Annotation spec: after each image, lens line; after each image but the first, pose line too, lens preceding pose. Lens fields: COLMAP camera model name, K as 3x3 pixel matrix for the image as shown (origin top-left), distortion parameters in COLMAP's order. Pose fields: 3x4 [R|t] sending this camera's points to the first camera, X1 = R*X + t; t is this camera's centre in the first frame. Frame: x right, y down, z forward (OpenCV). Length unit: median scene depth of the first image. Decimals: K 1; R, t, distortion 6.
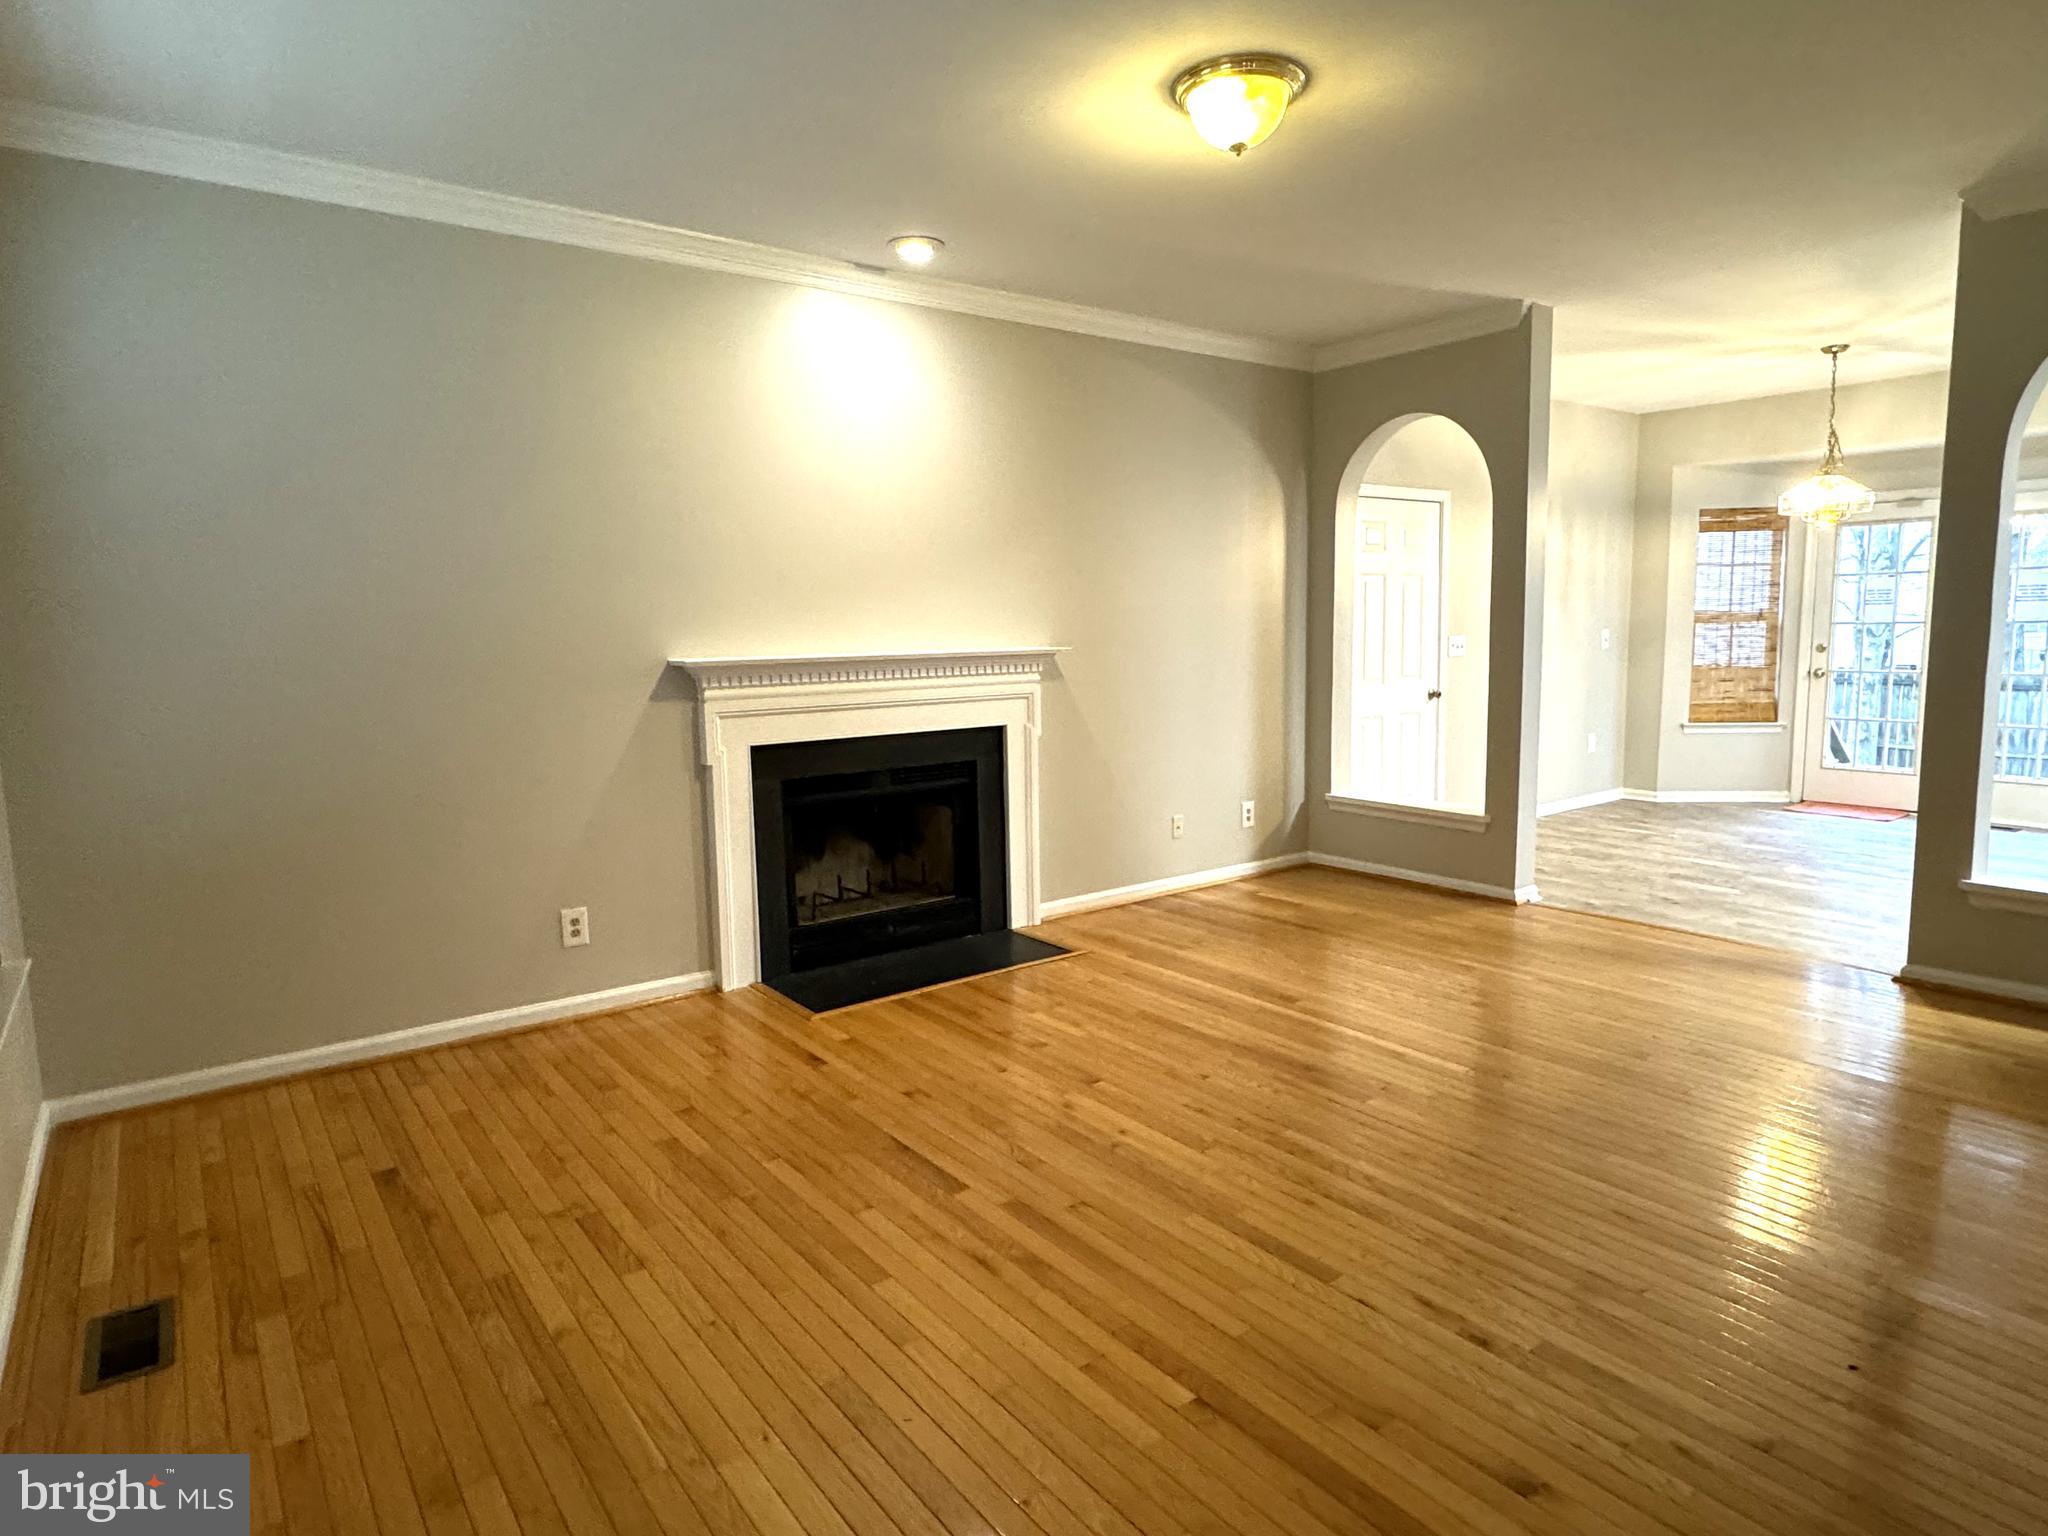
lens RADIAL K [[1132.1, 0, 928.6], [0, 1132.1, 772.8], [0, 0, 1]] dist [-0.002928, 0.001867]
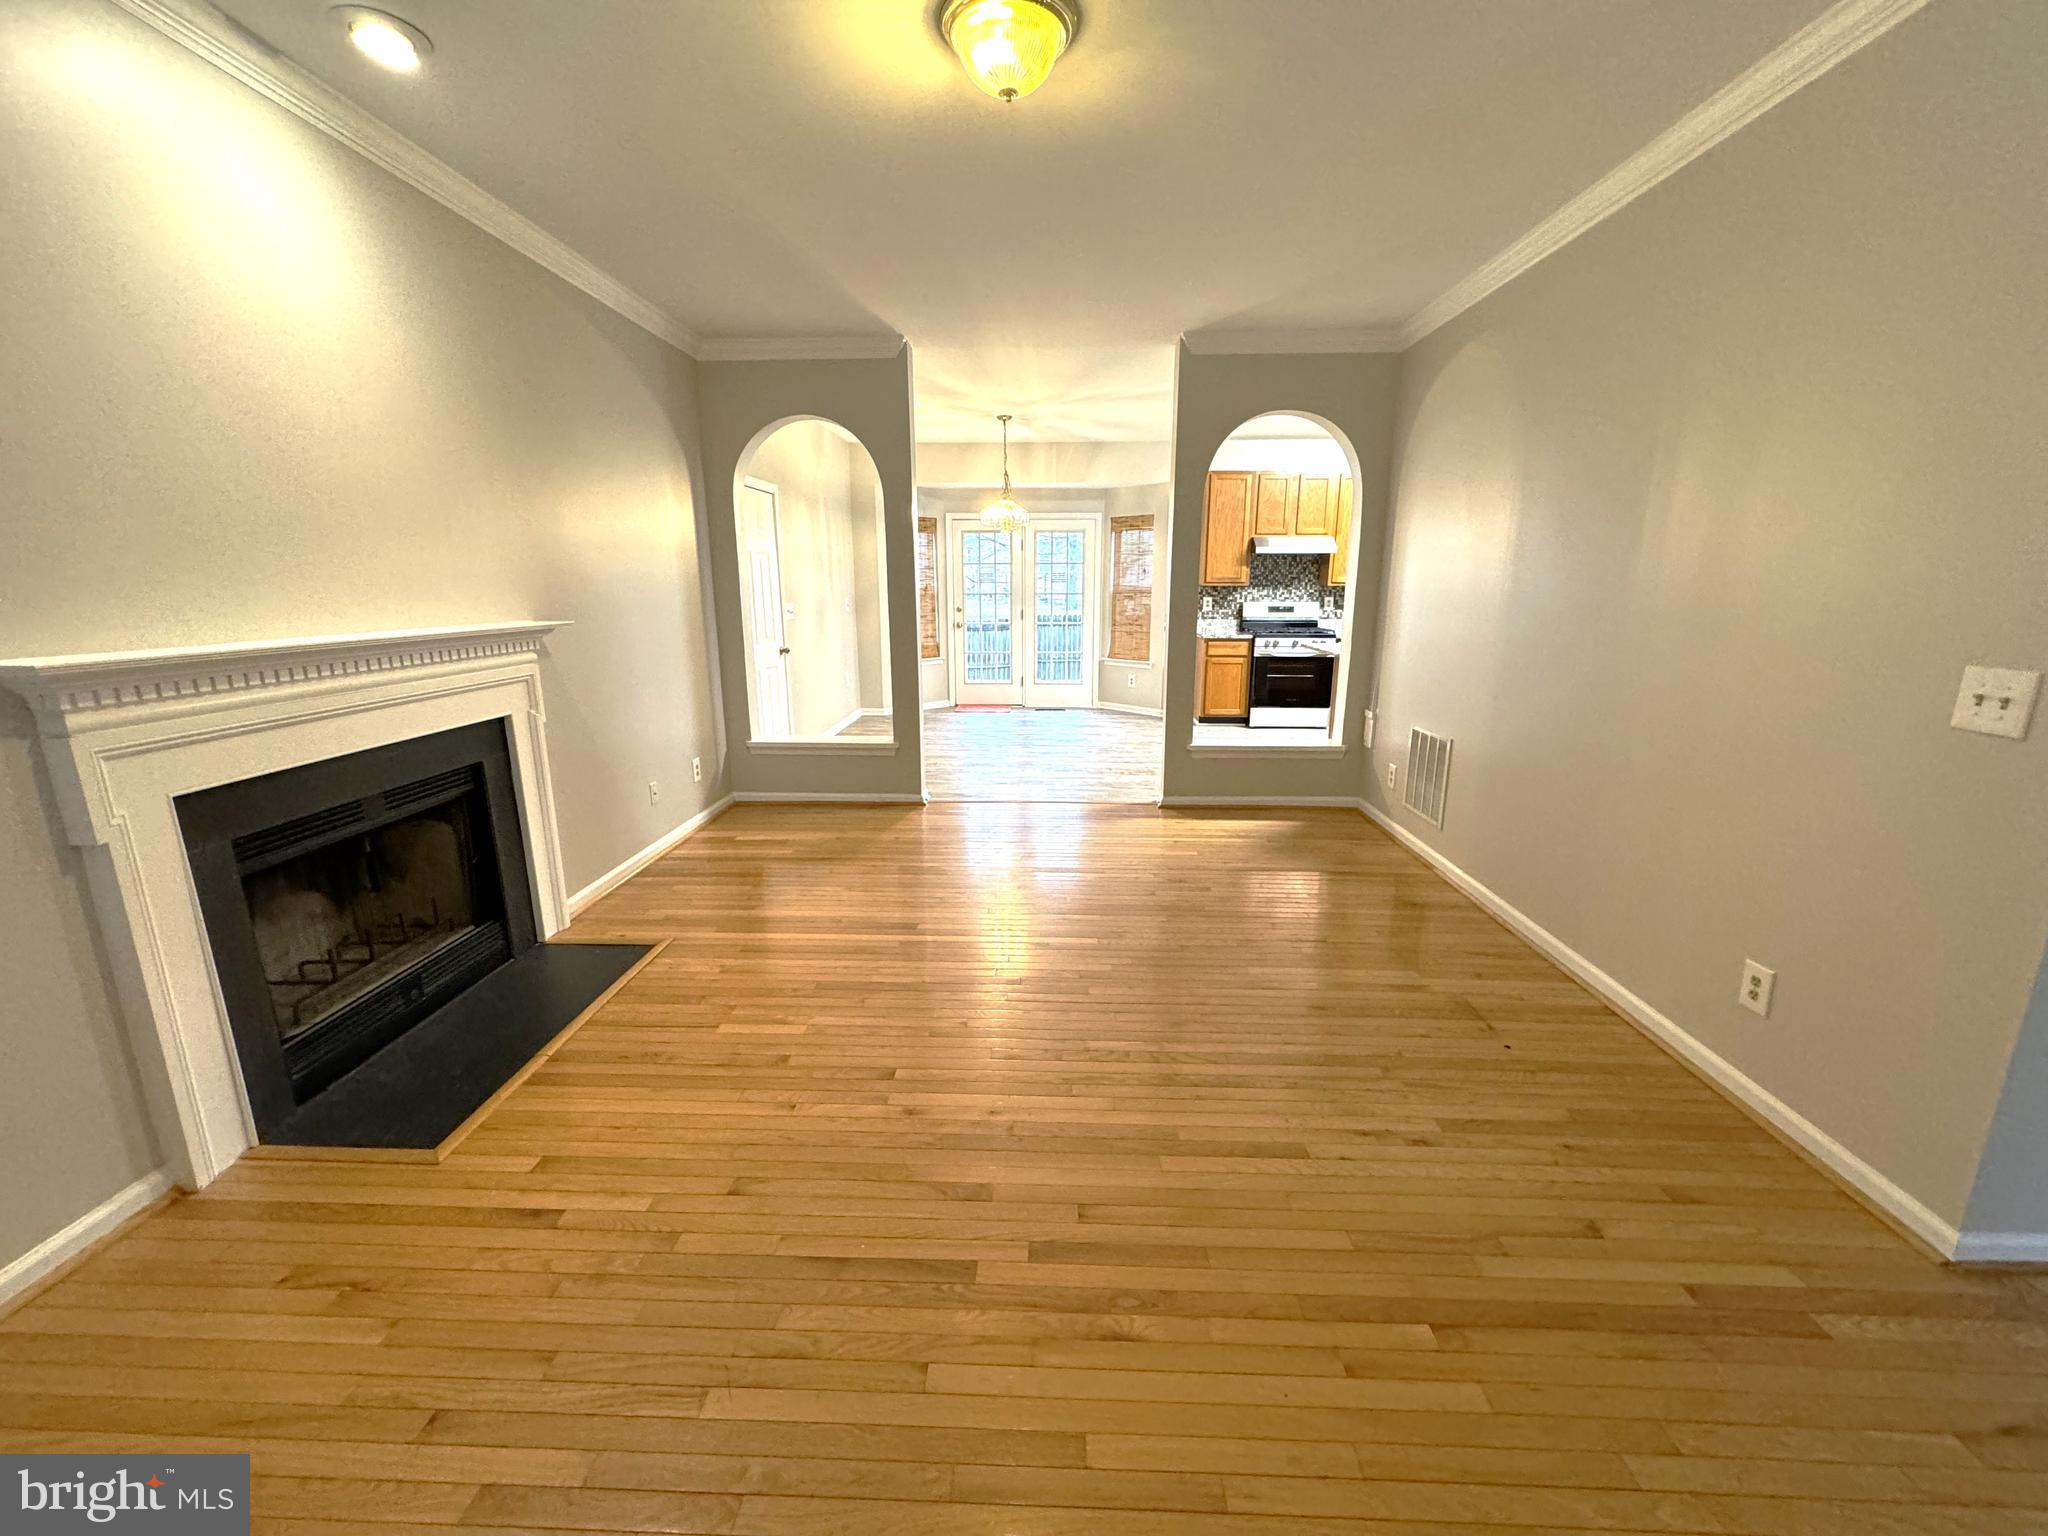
lens RADIAL K [[835.9, 0, 995.6], [0, 835.9, 775.1], [0, 0, 1]] dist [-0.001251, 0.000349]
pose [[0.598228, -0.166925, 0.783747, -0.241031], [0.098385, 0.985963, 0.134897, -0.052193], [-0.795263, -0.003591, 0.606254, 0.368774]]
